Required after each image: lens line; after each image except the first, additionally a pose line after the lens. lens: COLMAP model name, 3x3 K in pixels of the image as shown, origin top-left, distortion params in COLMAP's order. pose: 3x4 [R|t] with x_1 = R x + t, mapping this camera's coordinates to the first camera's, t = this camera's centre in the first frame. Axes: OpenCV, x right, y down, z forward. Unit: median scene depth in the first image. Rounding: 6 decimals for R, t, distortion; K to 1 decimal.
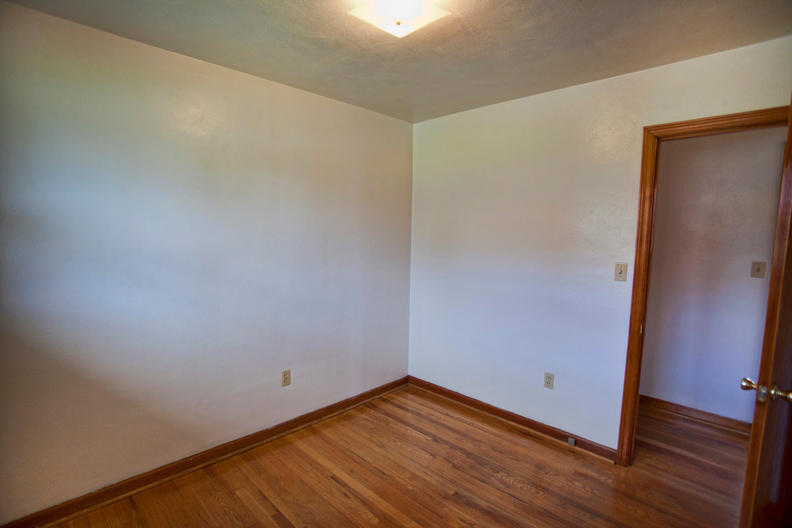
lens RADIAL K [[386.0, 0, 397.6], [0, 386.0, 267.5], [0, 0, 1]] dist [-0.060634, 0.028514]
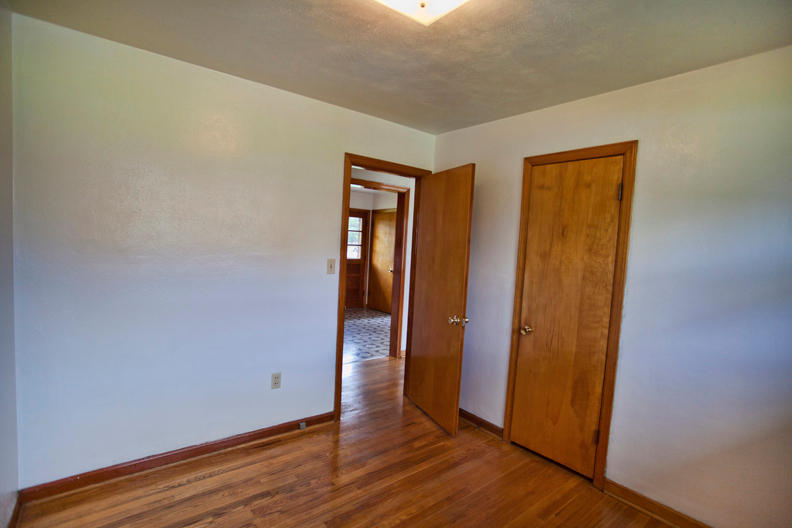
lens RADIAL K [[386.0, 0, 397.6], [0, 386.0, 267.5], [0, 0, 1]] dist [-0.060634, 0.028514]
pose [[0.132866, -0.075131, 0.988282, -0.538801], [0.048750, 0.996411, 0.069195, -0.052976], [-0.989934, 0.038985, 0.136052, 0.552100]]
